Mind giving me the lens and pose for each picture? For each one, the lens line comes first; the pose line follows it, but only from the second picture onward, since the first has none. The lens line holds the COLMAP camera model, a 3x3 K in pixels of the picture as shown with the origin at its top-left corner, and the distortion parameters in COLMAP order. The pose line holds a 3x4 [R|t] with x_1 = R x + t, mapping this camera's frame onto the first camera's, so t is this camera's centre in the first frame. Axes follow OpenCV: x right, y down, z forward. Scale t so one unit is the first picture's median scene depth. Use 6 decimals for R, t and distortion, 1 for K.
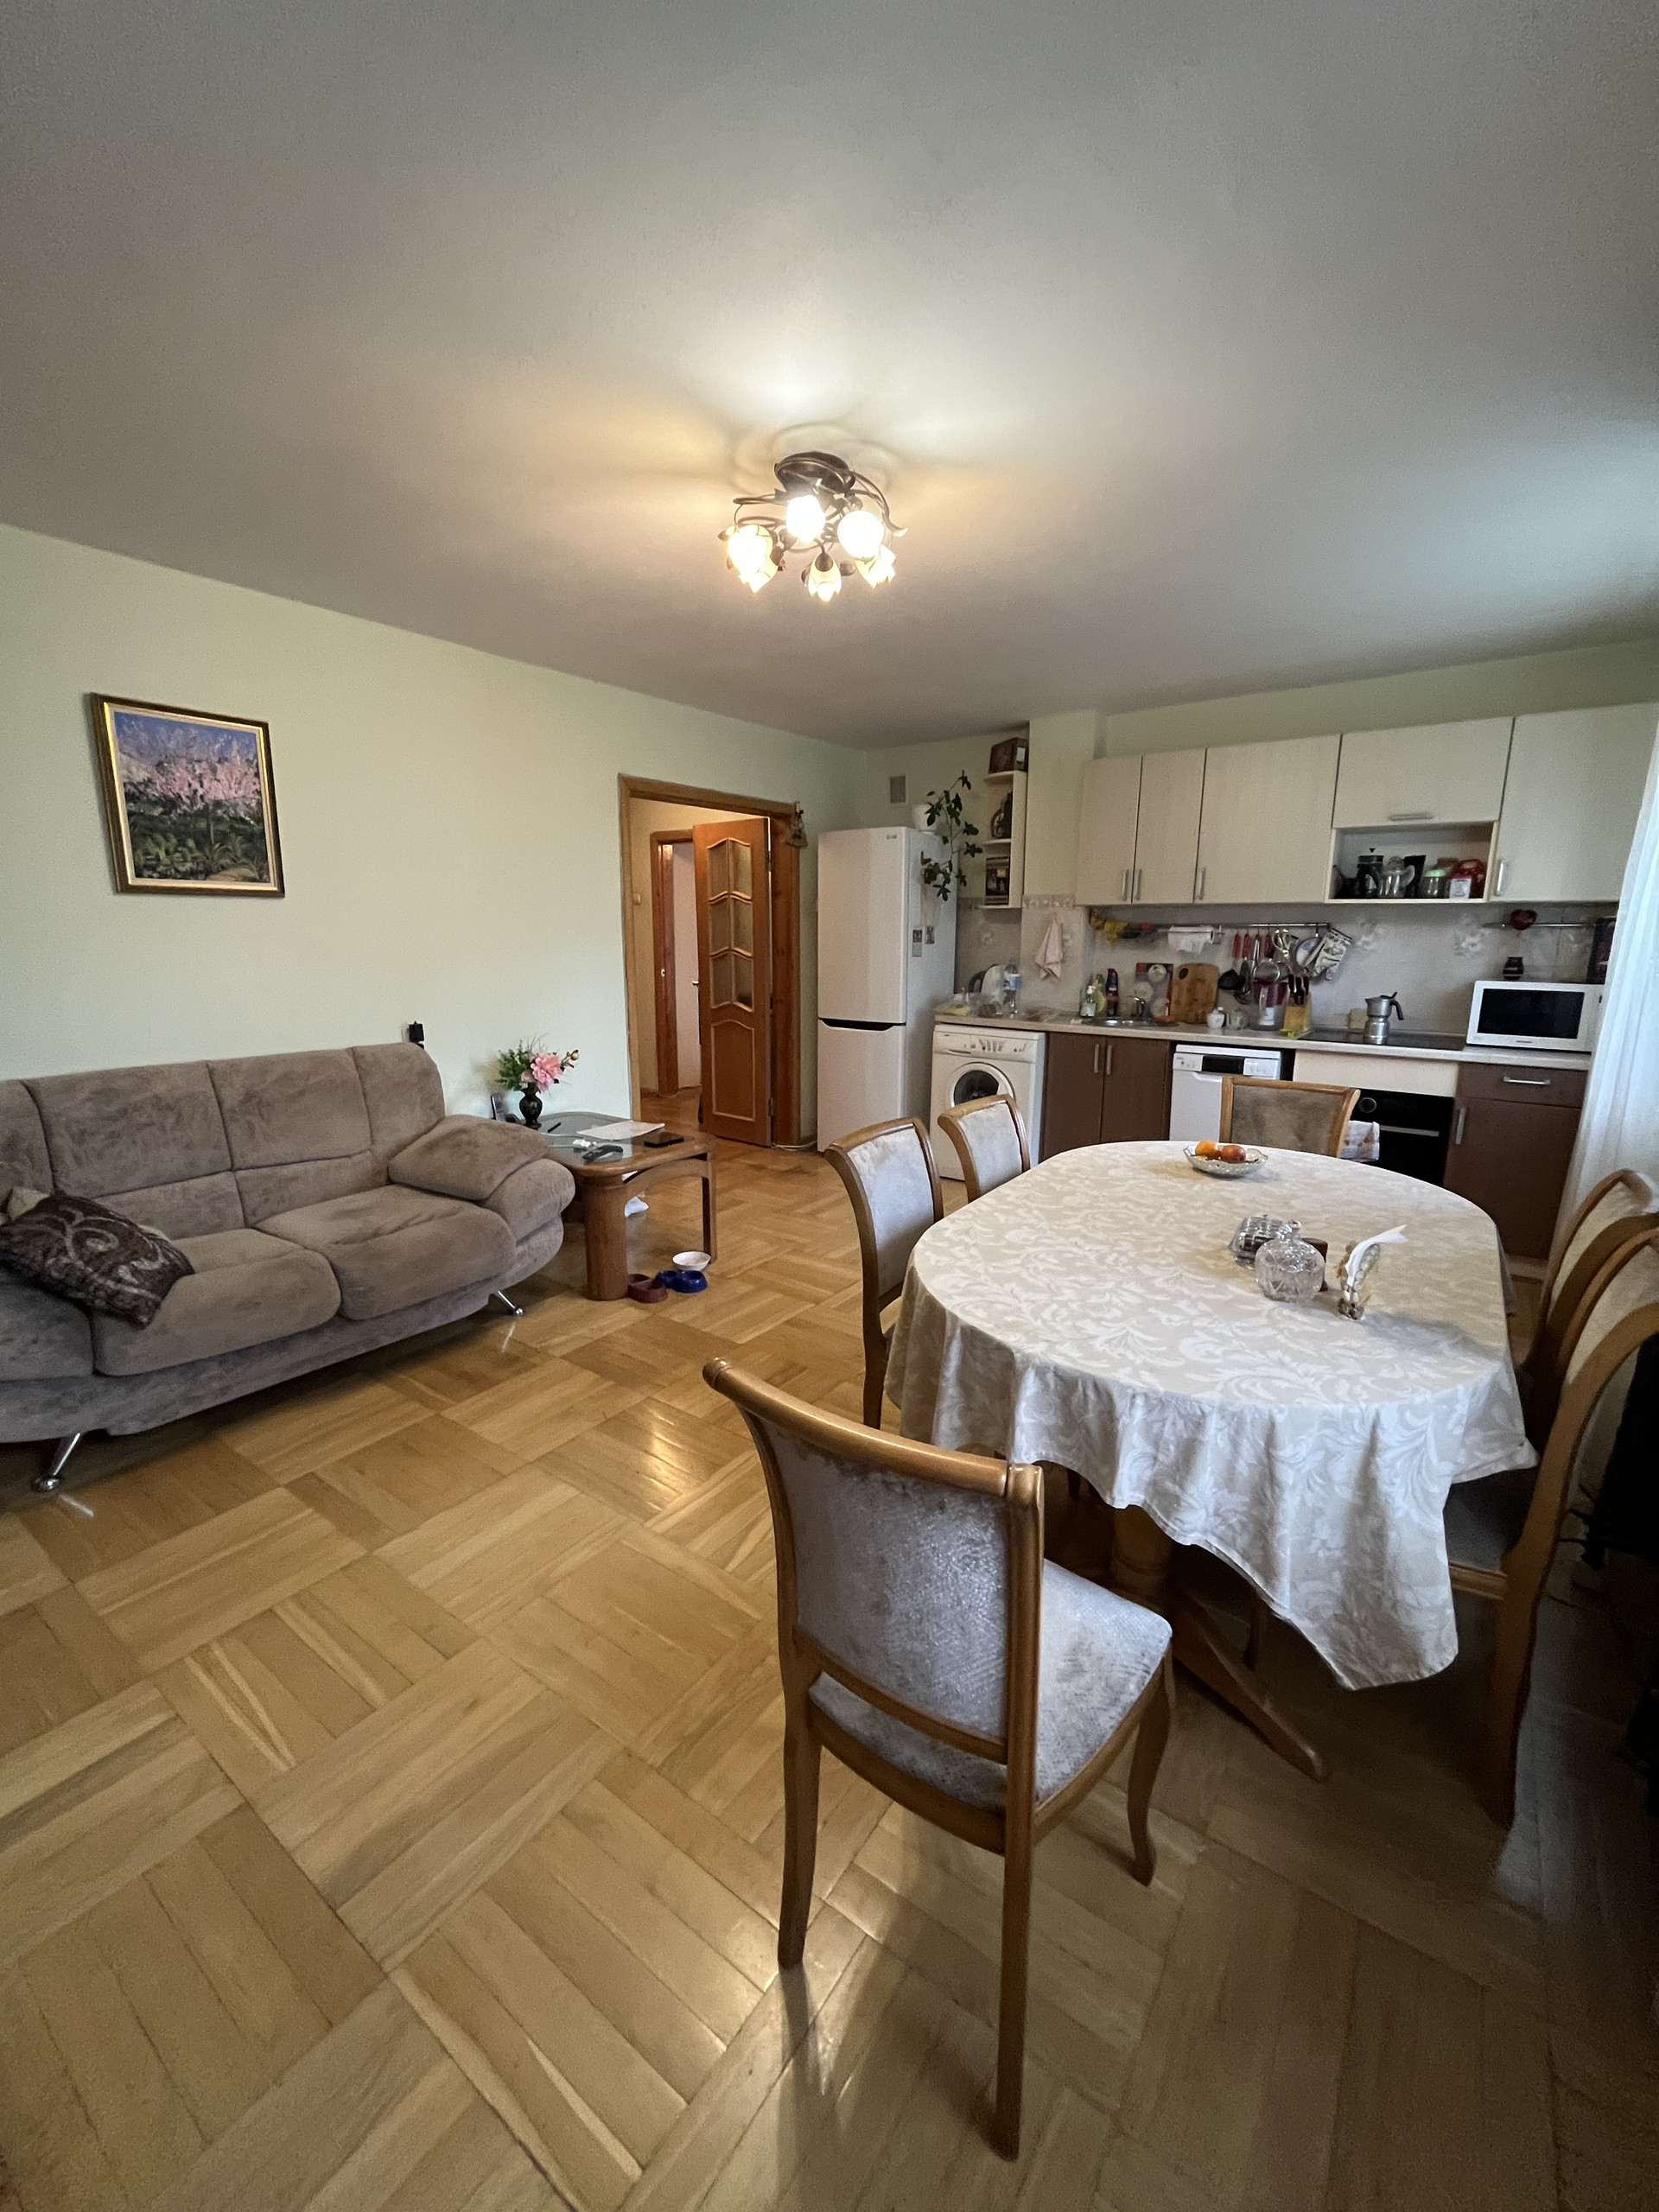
lens RADIAL K [[900.6, 0, 827.3], [0, 900.6, 1110.2], [0, 0, 1]] dist [-0.003342, -0.000578]
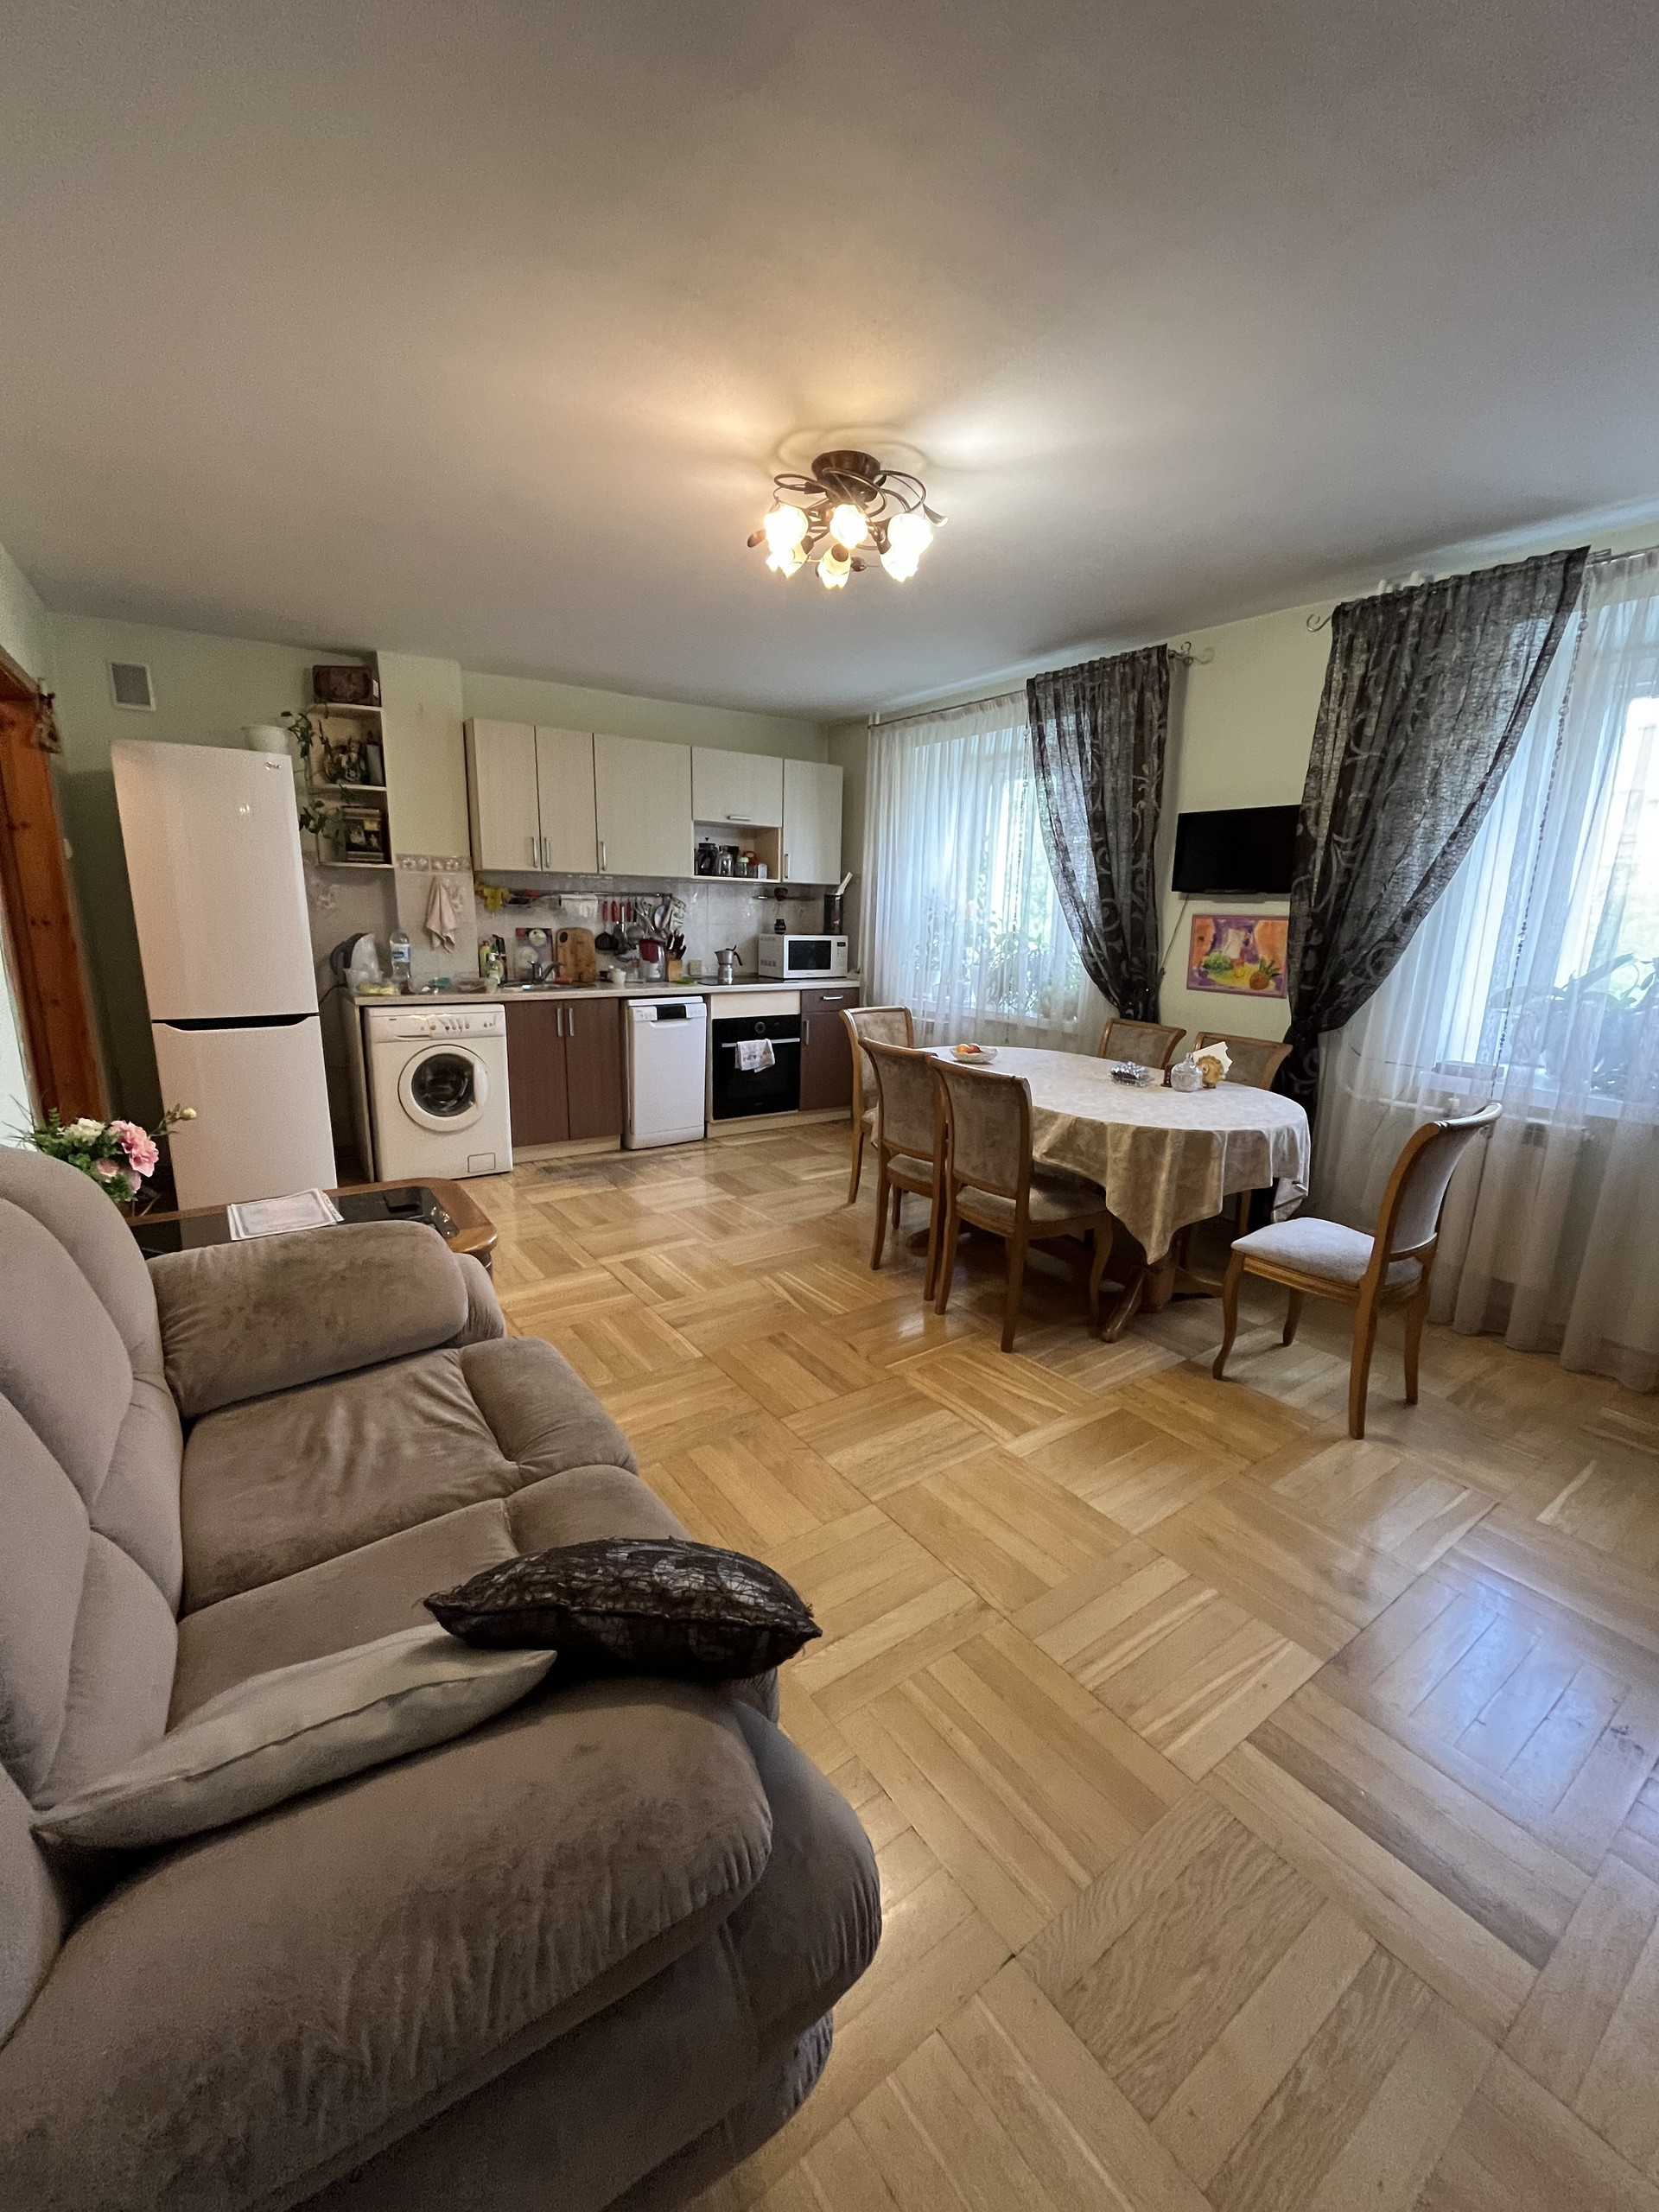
lens RADIAL K [[900.6, 0, 831.8], [0, 900.6, 1109.1], [0, 0, 1]] dist [-0.003342, -0.000578]
pose [[0.323769, -0.206246, 0.923383, -0.581503], [0.164673, 0.973340, 0.159665, -0.074886], [-0.931696, 0.100361, 0.349100, 0.364811]]
